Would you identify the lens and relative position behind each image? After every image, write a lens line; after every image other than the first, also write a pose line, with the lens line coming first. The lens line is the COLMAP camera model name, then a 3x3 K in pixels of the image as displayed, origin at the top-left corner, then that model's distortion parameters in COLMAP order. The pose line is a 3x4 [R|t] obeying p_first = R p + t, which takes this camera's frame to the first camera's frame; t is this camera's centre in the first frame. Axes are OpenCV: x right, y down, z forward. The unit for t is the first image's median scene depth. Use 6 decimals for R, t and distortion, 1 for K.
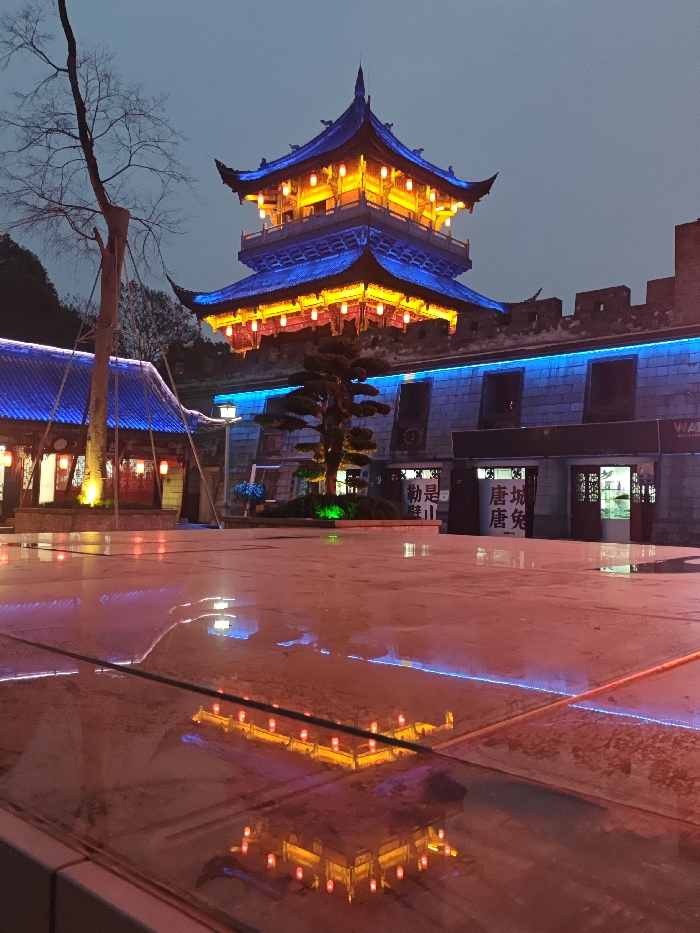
lens RADIAL K [[784.8, 0, 355.8], [0, 784.8, 469.9], [0, 0, 1]] dist [0.054386, -0.060031]
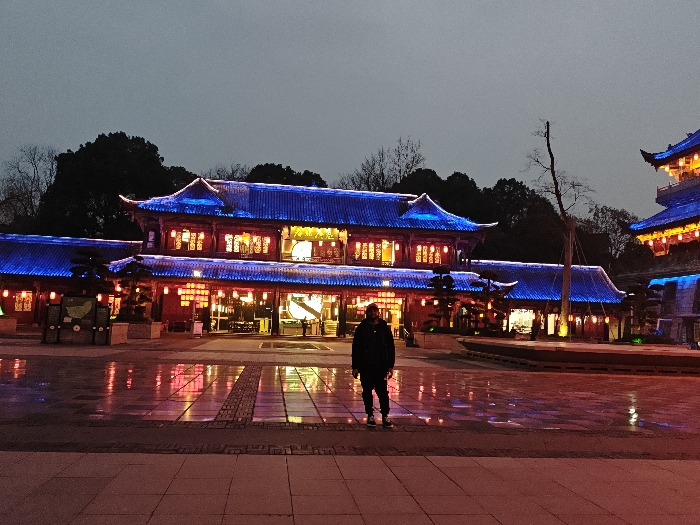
lens RADIAL K [[588.8, 0, 346.3], [0, 588.8, 263.5], [0, 0, 1]] dist [0.054386, -0.060031]
pose [[0.743567, -0.055018, -0.666394, 0.285812], [-0.000366, 0.996576, -0.082686, -0.020521], [0.668662, 0.061726, 0.741000, -0.598388]]
